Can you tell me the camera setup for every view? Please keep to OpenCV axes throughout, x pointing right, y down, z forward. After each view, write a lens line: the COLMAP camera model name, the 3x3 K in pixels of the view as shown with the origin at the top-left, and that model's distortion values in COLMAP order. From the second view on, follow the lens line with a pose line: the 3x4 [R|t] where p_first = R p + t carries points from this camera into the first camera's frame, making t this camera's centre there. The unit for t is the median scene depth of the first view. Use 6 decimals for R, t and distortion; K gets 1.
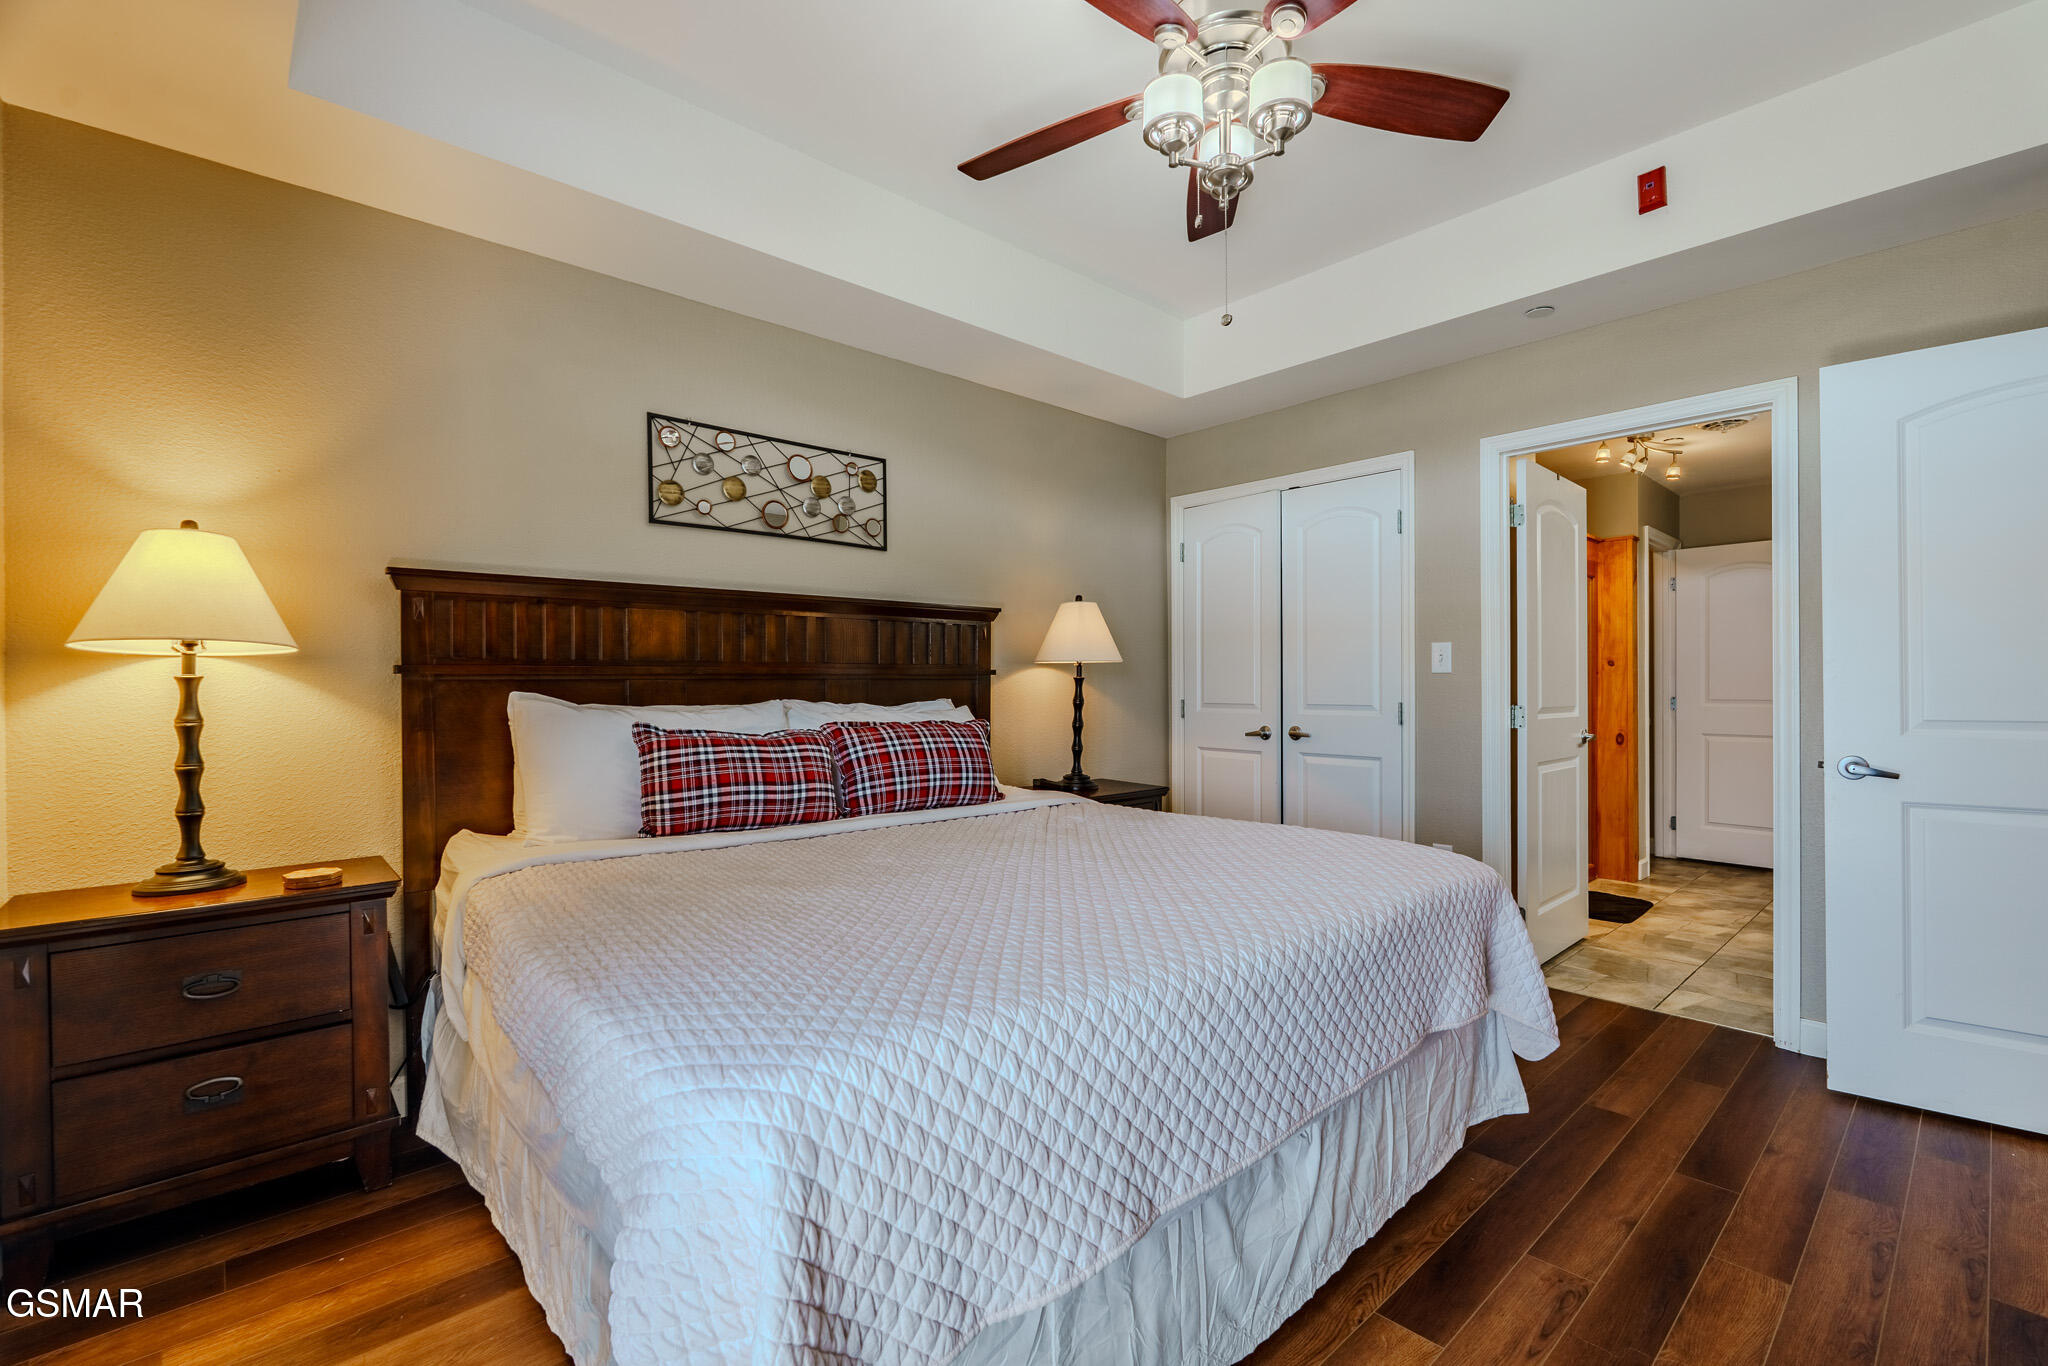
lens RADIAL K [[917.0, 0, 1024.7], [0, 917.0, 694.2], [0, 0, 1]] dist [-0.011966, 0.000256]
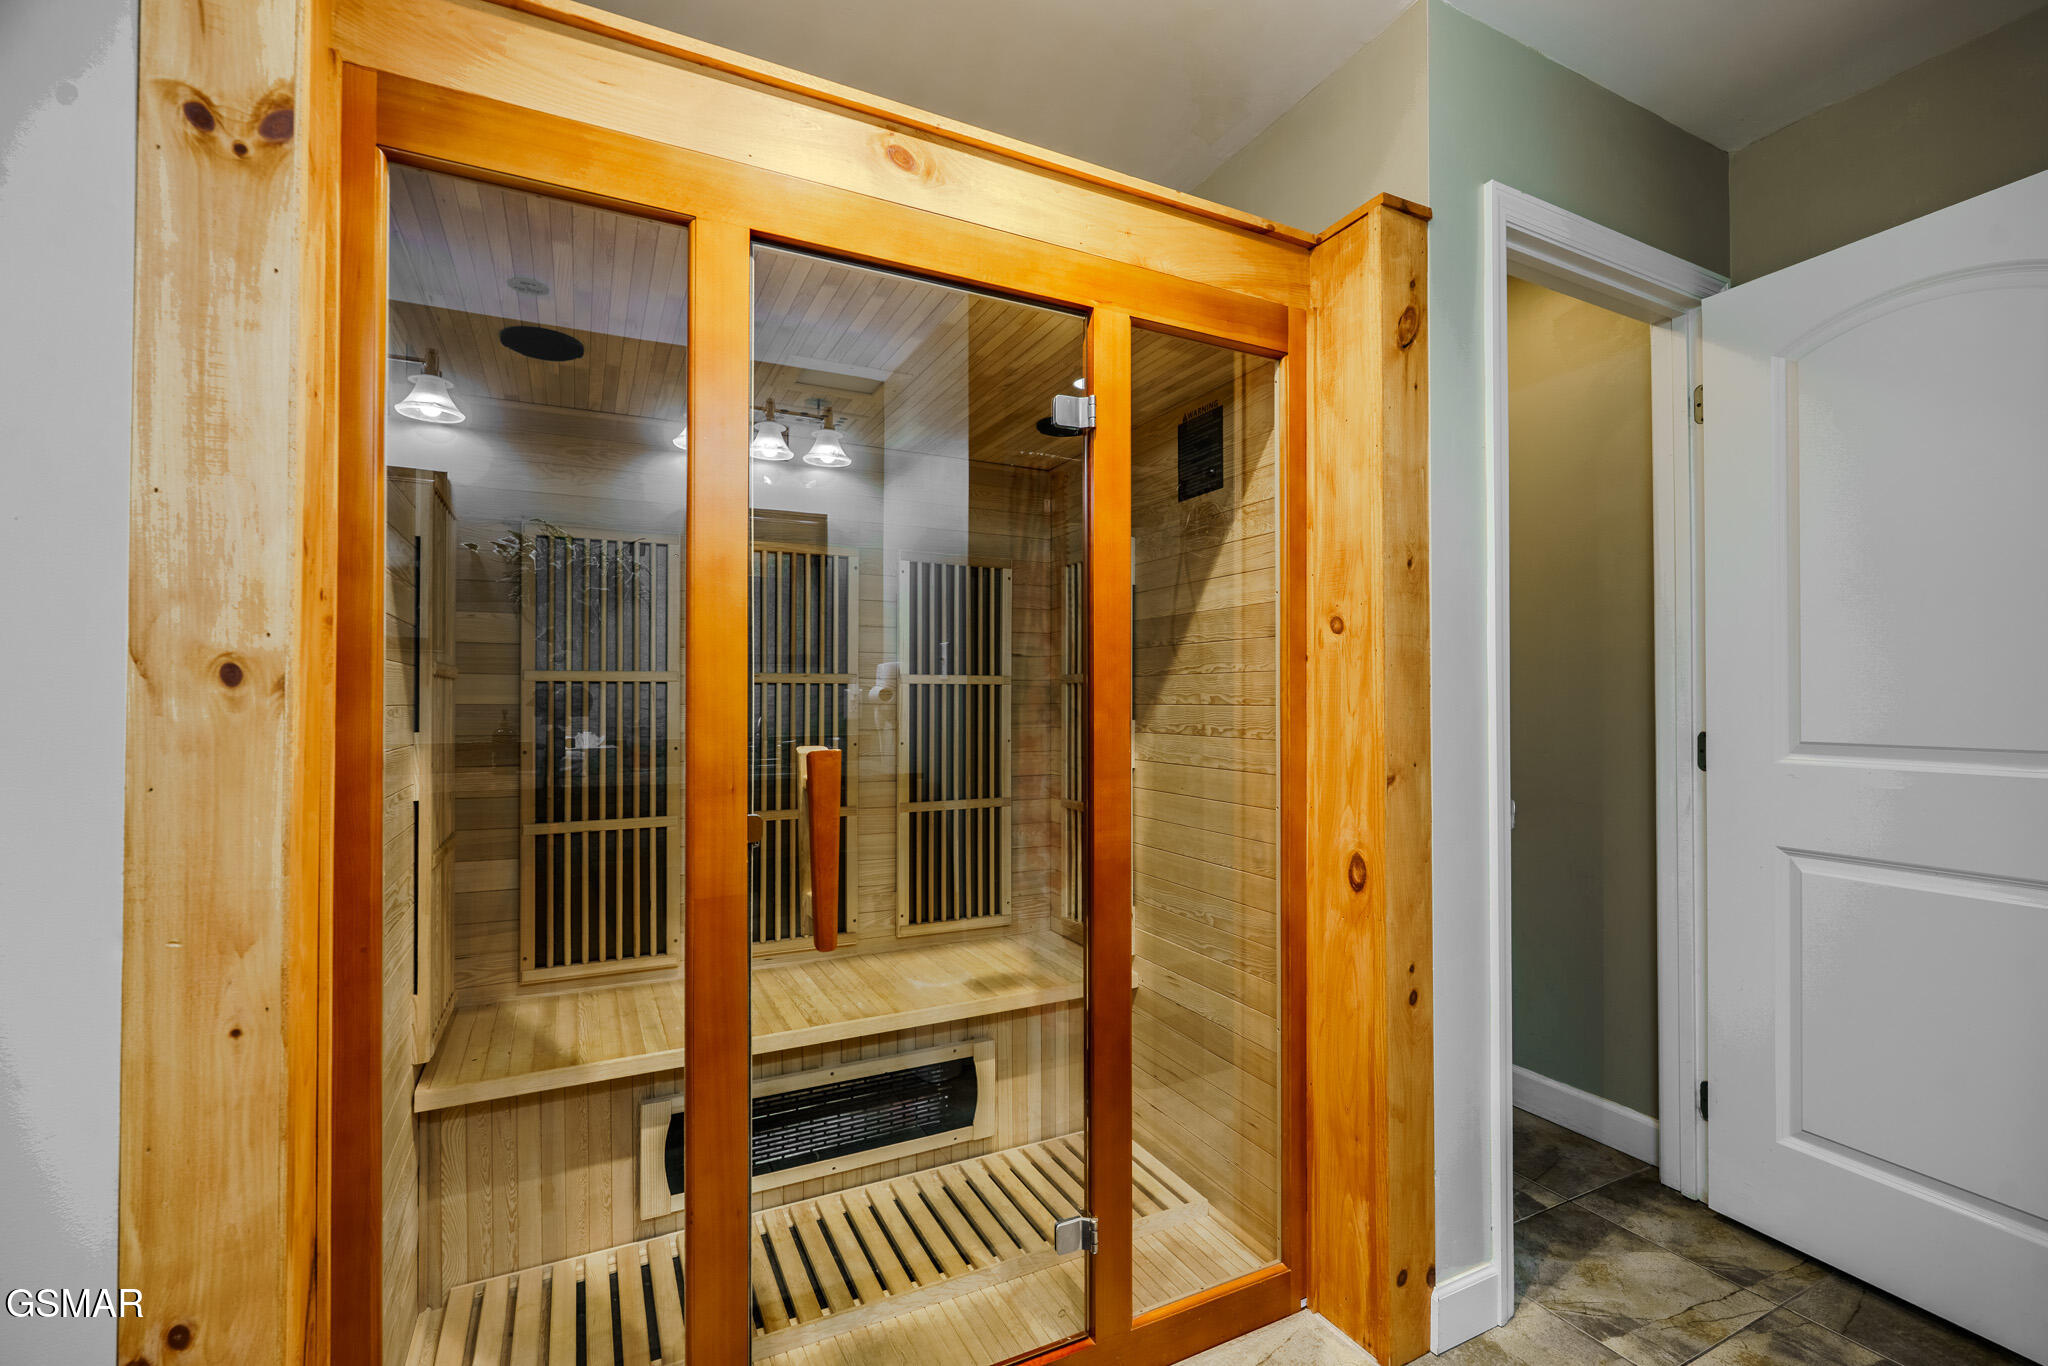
lens RADIAL K [[917.0, 0, 1024.7], [0, 917.0, 694.2], [0, 0, 1]] dist [-0.011966, 0.000256]
pose [[0.962156, -0.000168, -0.272501, 1.554336], [-0.004746, 0.999838, -0.017374, -0.011111], [0.272460, 0.018010, 0.961999, 1.673649]]
